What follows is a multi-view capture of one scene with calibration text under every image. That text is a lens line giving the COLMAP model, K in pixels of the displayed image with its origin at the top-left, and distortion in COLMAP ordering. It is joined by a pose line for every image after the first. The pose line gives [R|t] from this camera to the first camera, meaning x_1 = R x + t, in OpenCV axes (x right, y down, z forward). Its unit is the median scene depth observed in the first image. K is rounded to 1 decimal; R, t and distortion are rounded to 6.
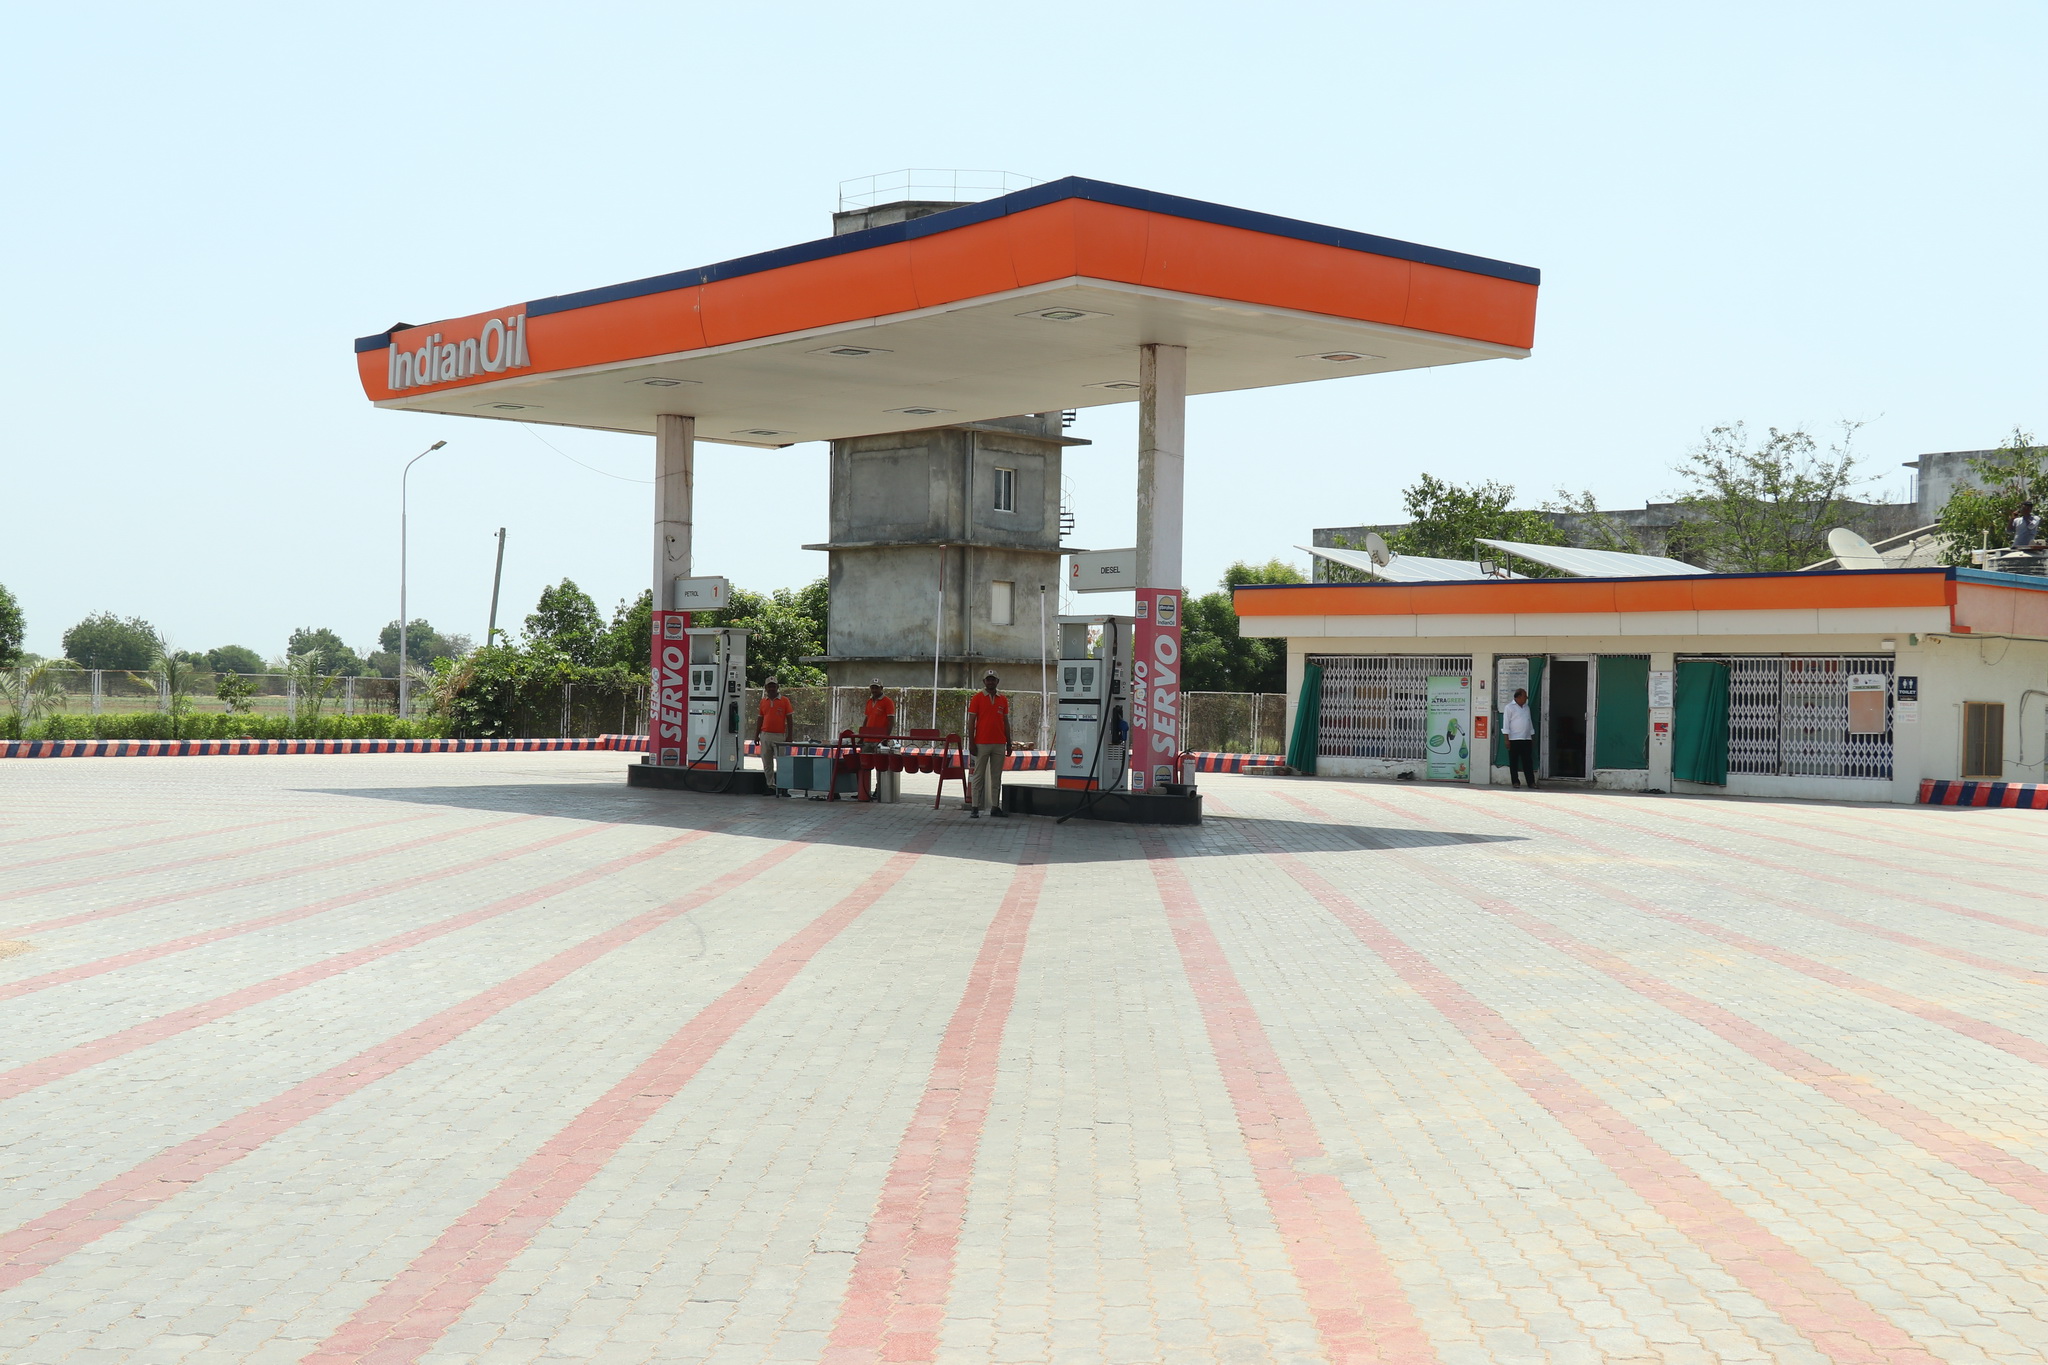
lens RADIAL K [[2448.3, 0, 1021.9], [0, 2448.3, 685.3], [0, 0, 1]] dist [0.022104, 0.000000]
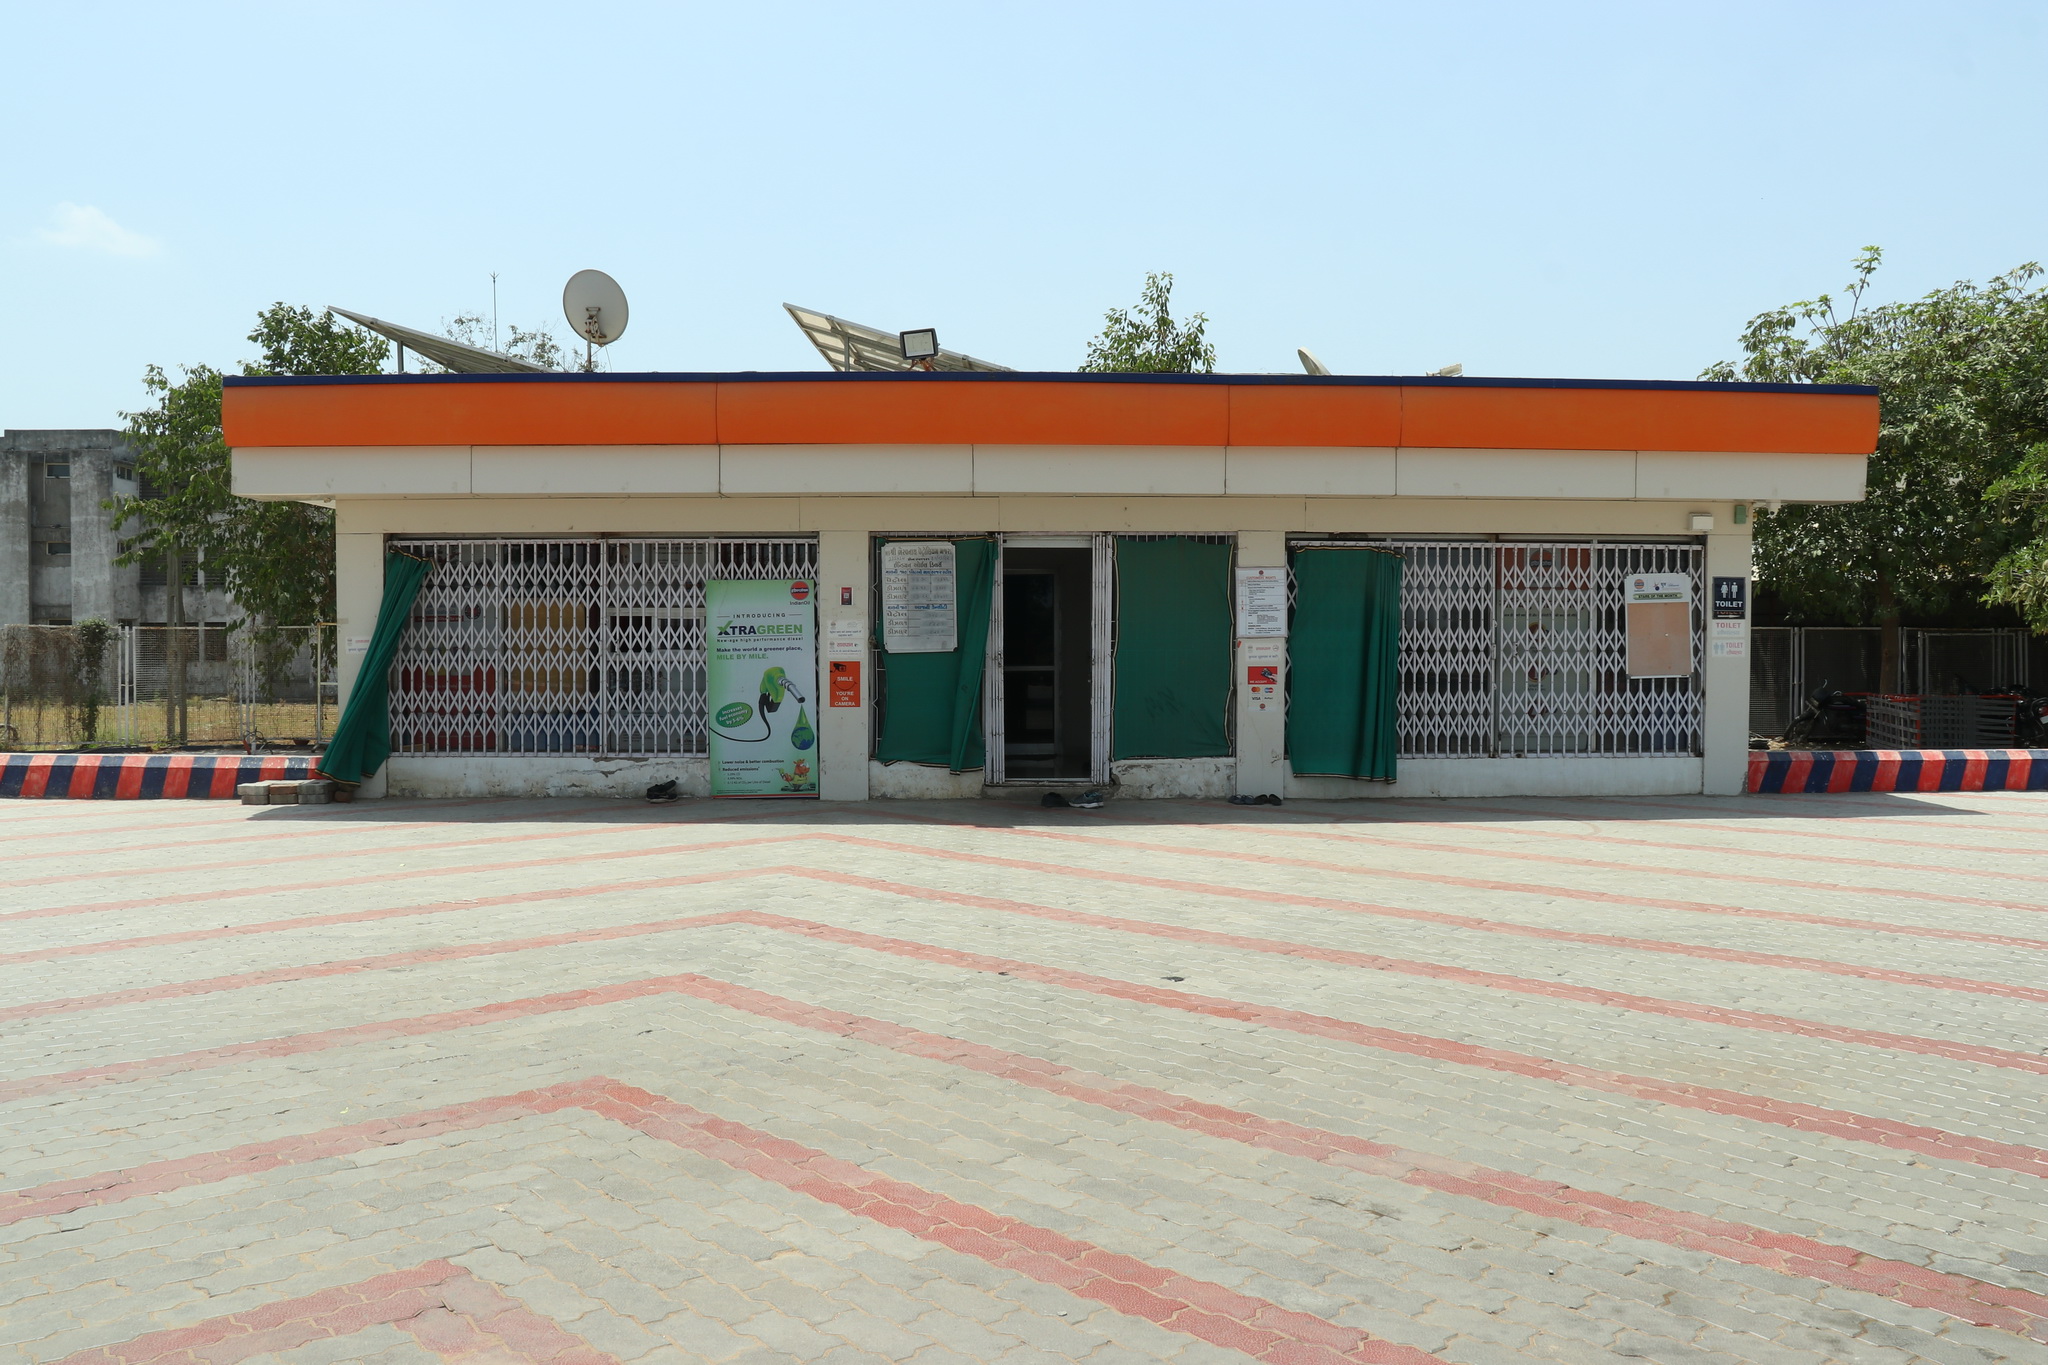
lens RADIAL K [[1709.8, 0, 1023.3], [0, 1709.8, 685.3], [0, 0, 1]] dist [-0.110955, -0.008016]
pose [[0.676223, -0.035877, 0.735822, -0.039803], [0.008459, 0.999126, 0.040941, 0.003932], [-0.736648, -0.021460, 0.675936, 0.771644]]
